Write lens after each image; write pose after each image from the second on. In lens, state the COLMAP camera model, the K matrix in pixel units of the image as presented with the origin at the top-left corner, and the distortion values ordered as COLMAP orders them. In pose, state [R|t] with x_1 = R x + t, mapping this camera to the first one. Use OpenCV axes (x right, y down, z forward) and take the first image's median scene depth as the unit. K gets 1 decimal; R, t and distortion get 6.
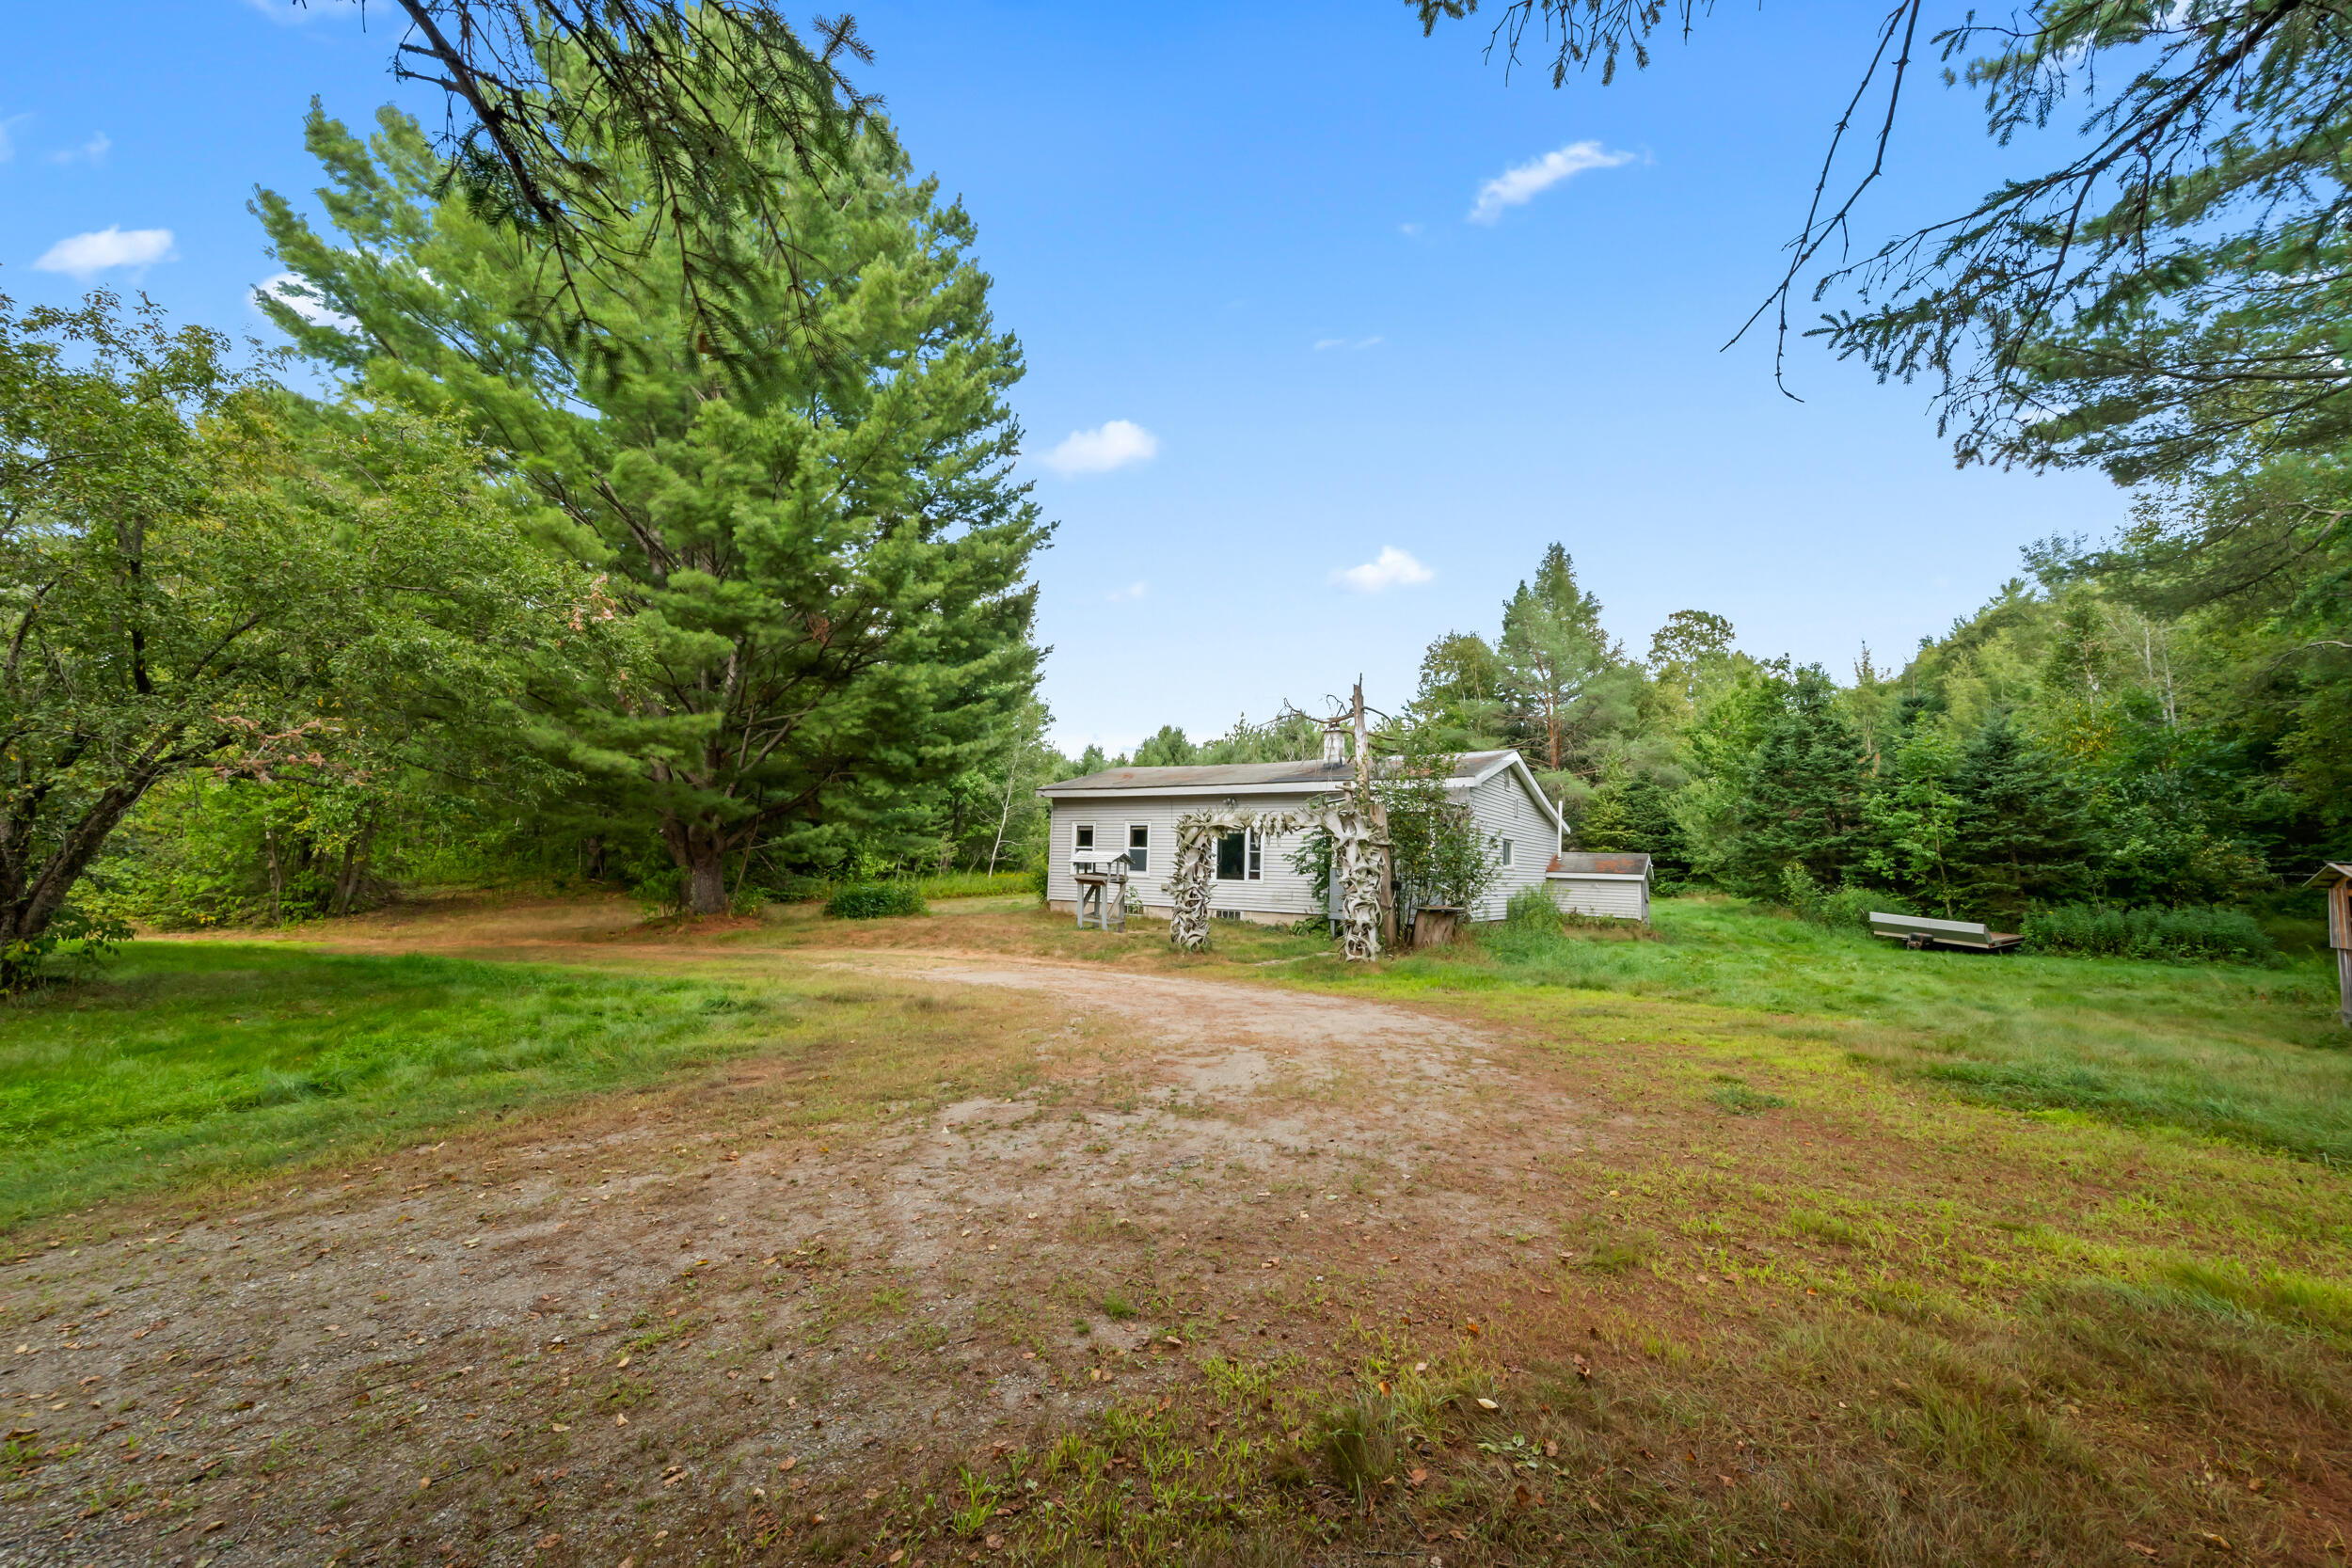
lens RADIAL K [[971.4, 0, 1189.1], [0, 971.4, 782.6], [0, 0, 1]] dist [0.000832, 0.000205]
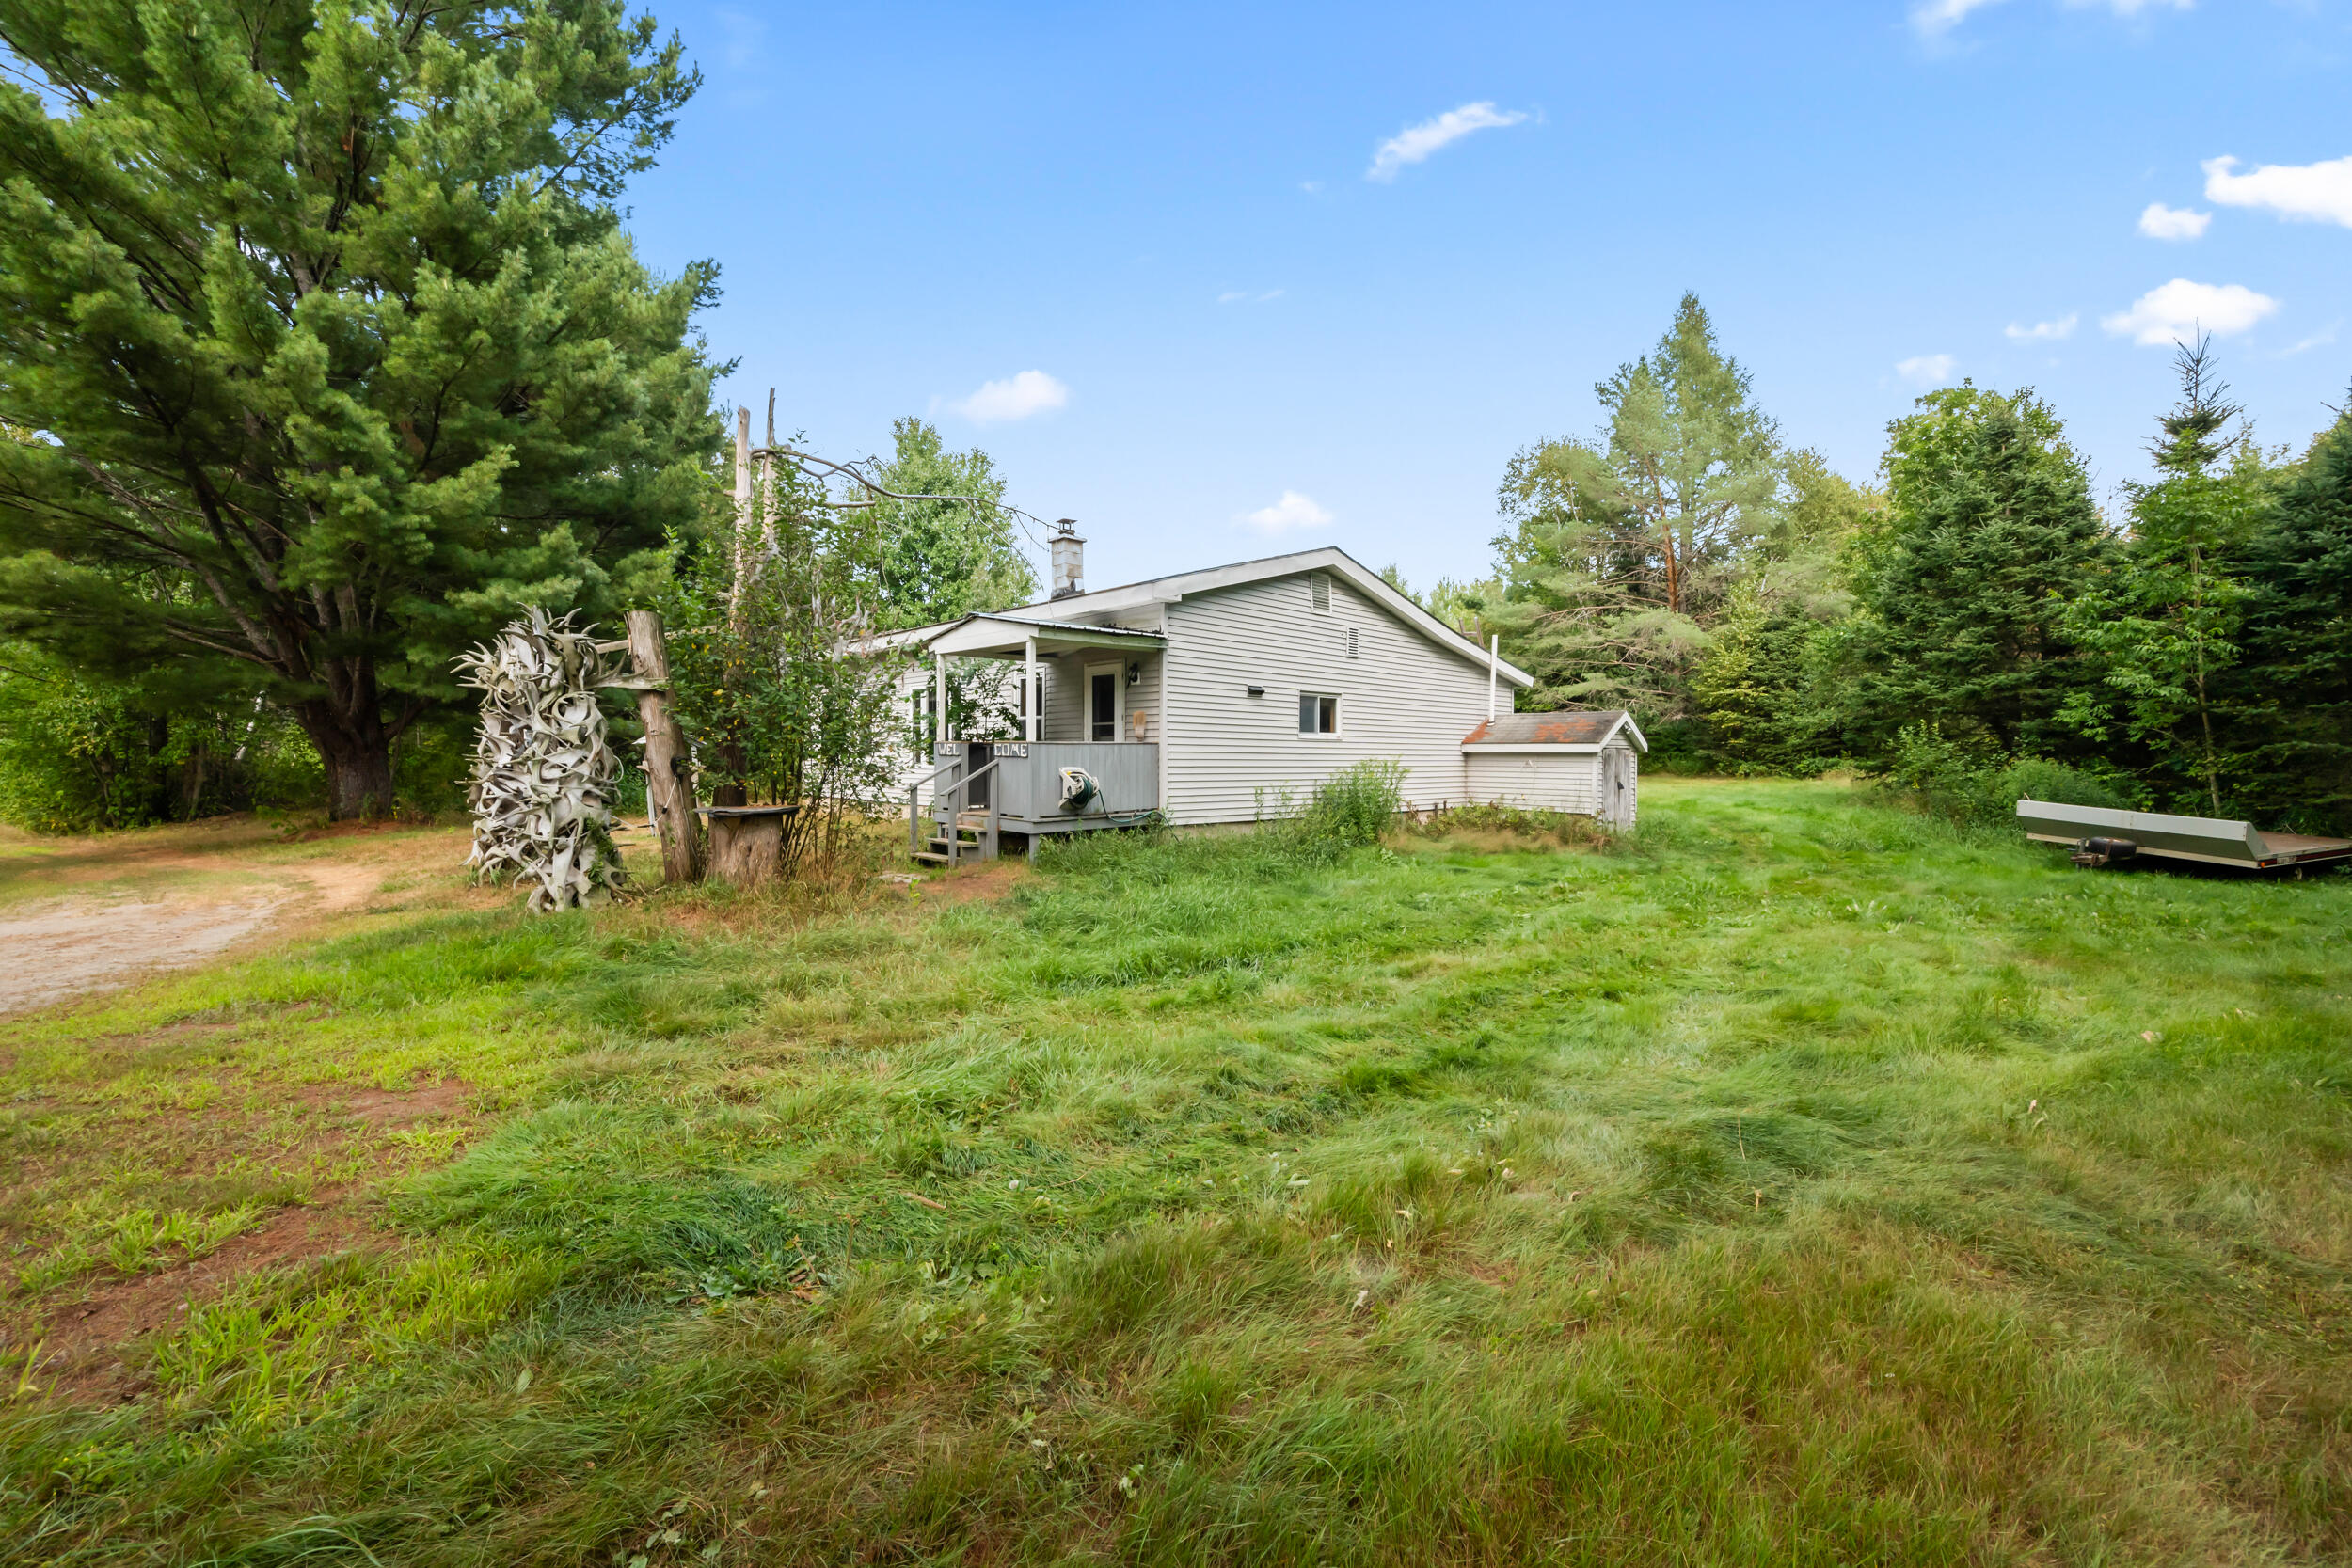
lens RADIAL K [[971.4, 0, 1189.1], [0, 971.4, 782.6], [0, 0, 1]] dist [0.000832, 0.000205]
pose [[0.970865, -0.014472, -0.239189, 0.348708], [0.040513, 0.993719, 0.104316, 0.043464], [0.236177, -0.110967, 0.965353, 0.331054]]
